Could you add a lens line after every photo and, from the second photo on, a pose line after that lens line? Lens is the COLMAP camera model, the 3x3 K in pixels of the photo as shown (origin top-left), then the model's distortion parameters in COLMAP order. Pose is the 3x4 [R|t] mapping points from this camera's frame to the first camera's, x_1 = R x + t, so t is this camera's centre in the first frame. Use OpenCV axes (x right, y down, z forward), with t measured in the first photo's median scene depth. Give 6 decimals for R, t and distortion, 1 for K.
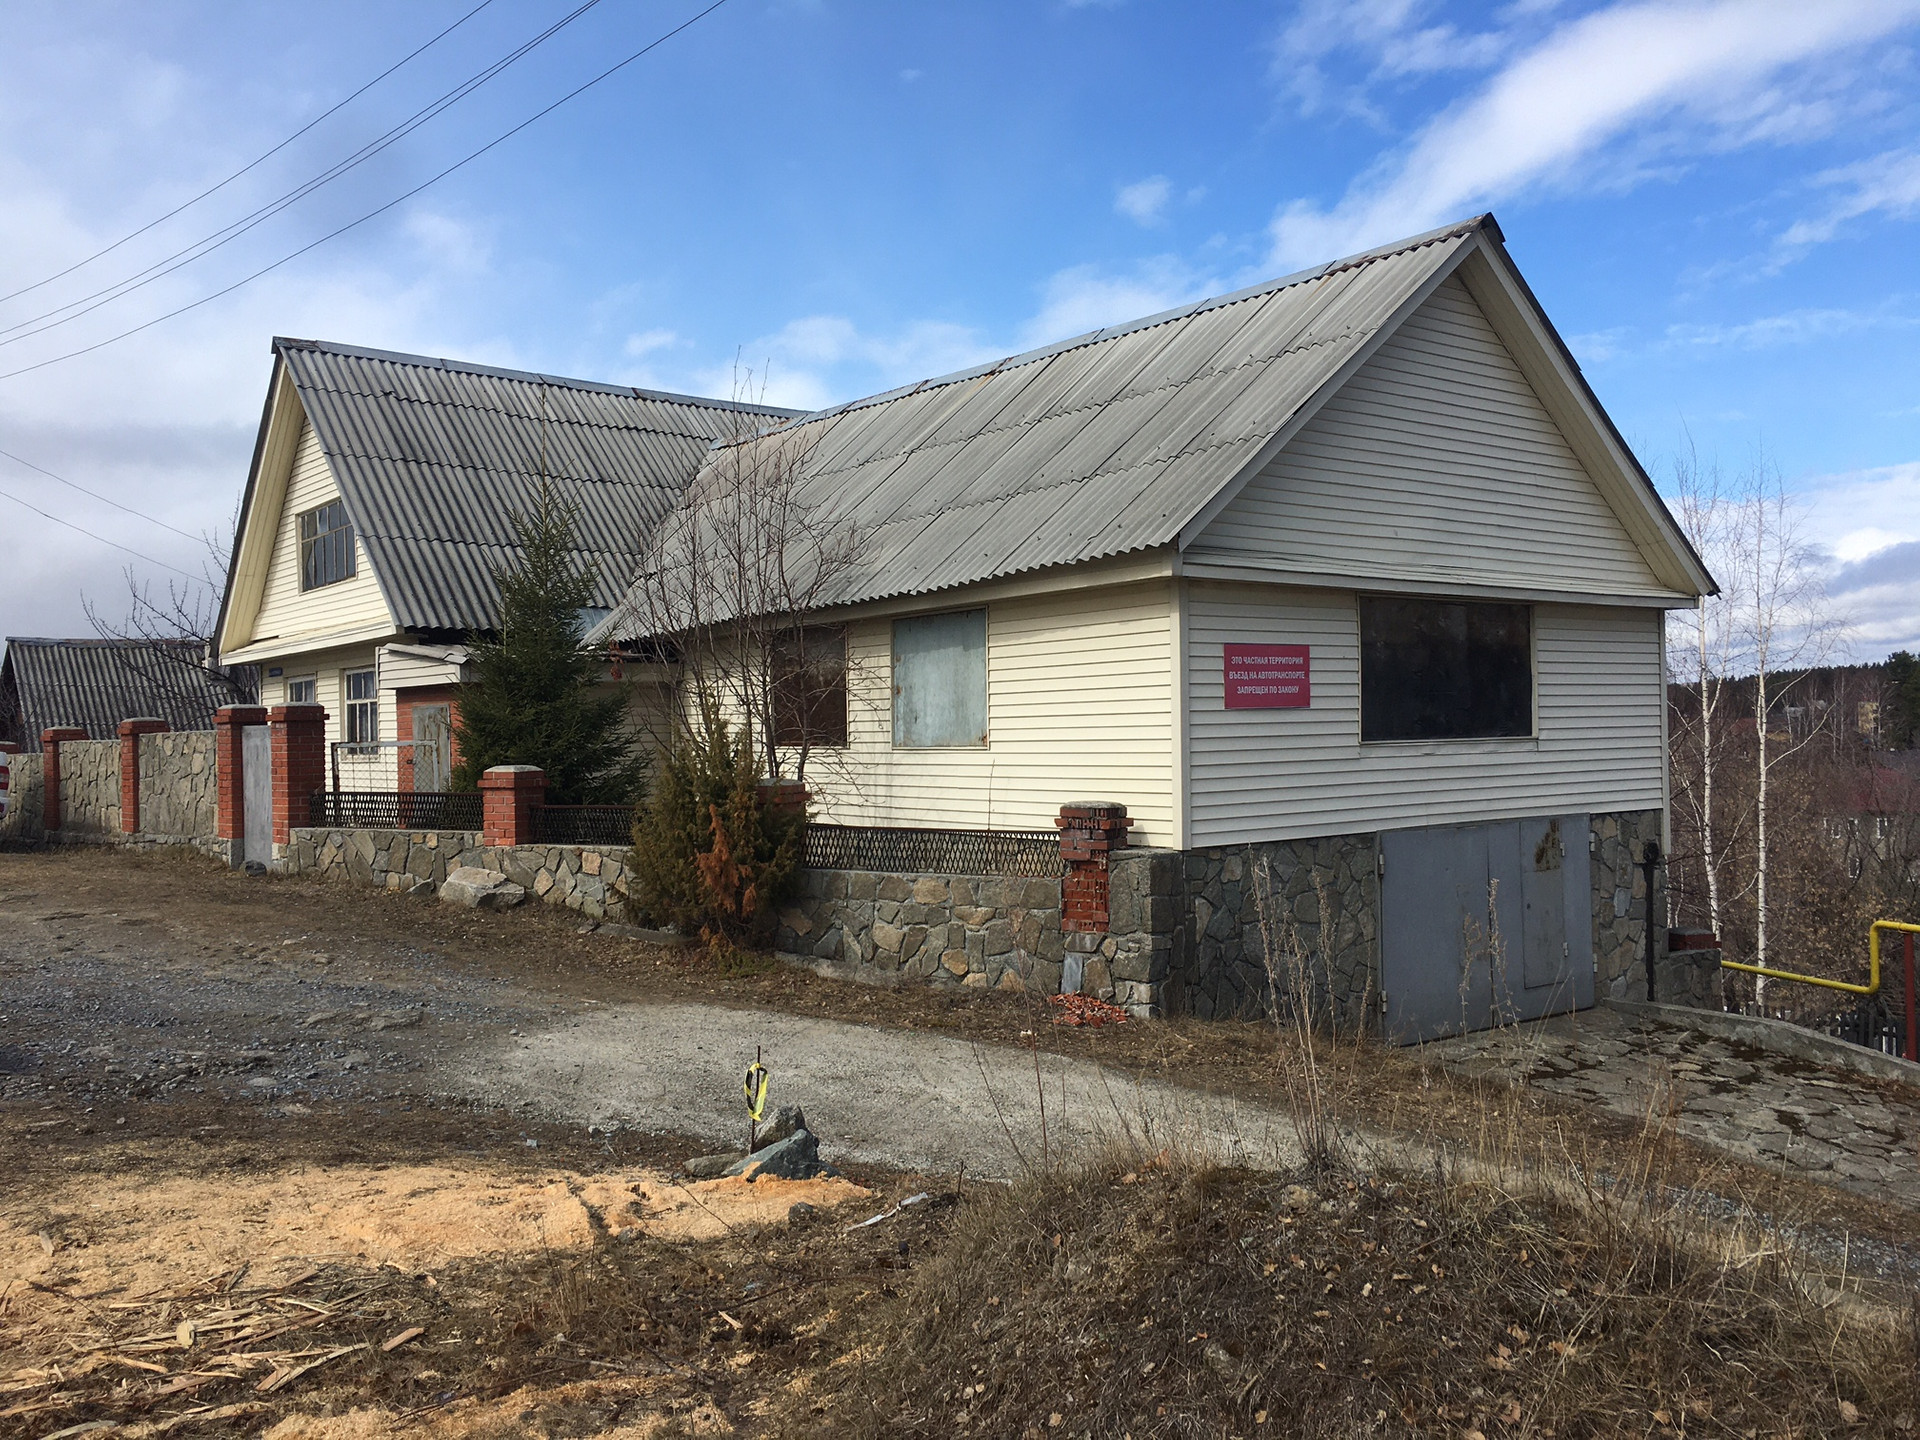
lens RADIAL K [[1630.3, 0, 959.1], [0, 1630.3, 722.3], [0, 0, 1]] dist [0.092729, -0.129389]
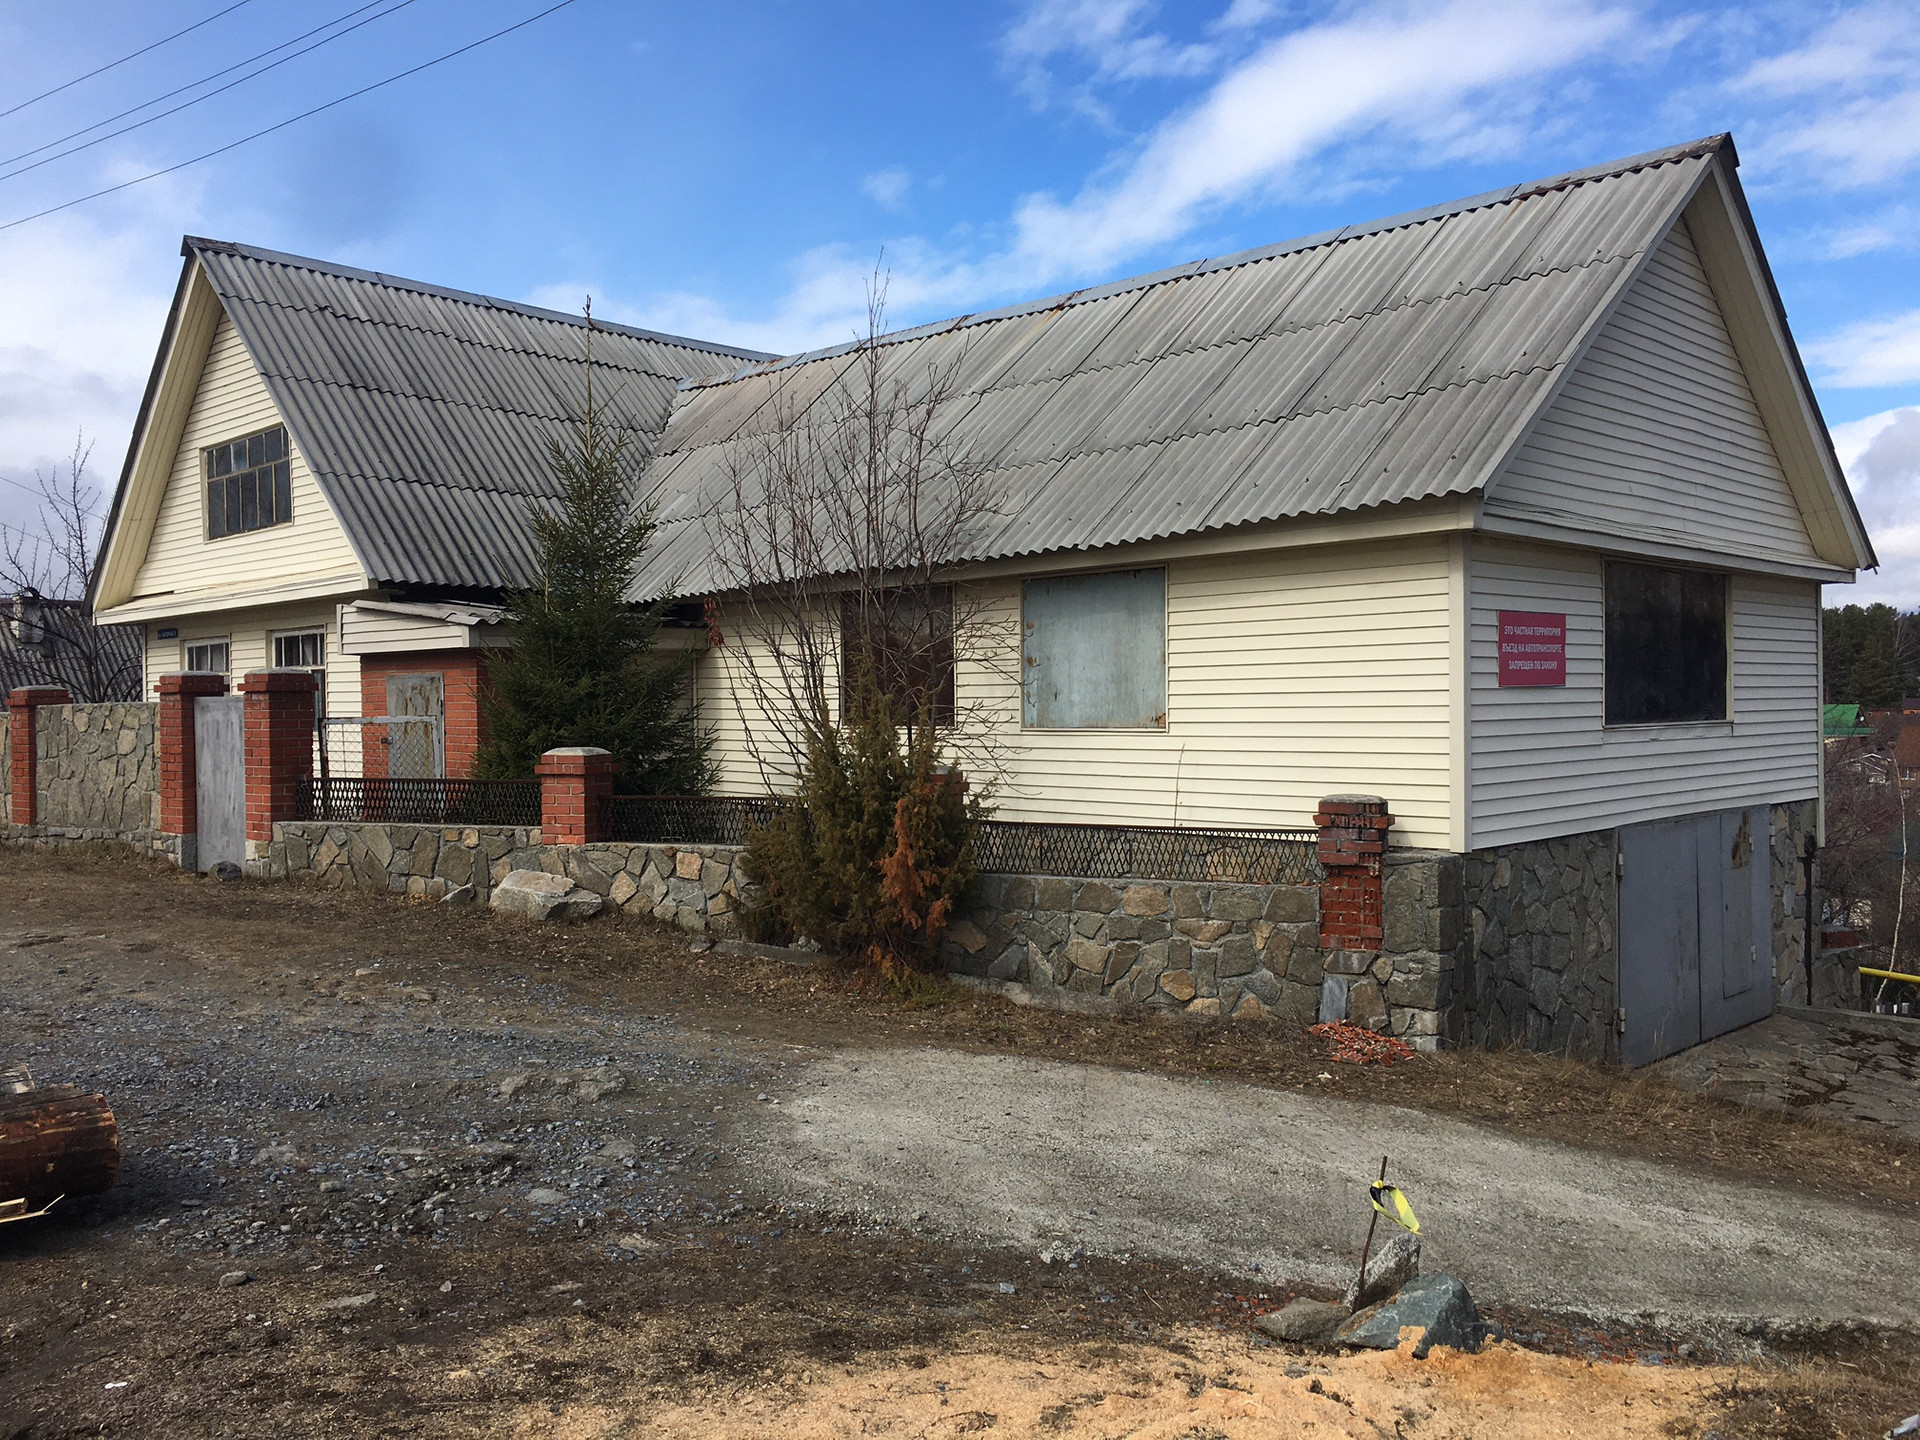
lens RADIAL K [[1630.3, 0, 960.8], [0, 1630.3, 718.2], [0, 0, 1]] dist [0.092729, -0.129389]
pose [[0.991000, 0.005922, 0.133729, -0.193948], [-0.007580, 0.999901, 0.011887, 0.000082], [-0.133645, -0.012794, 0.990947, 0.154225]]
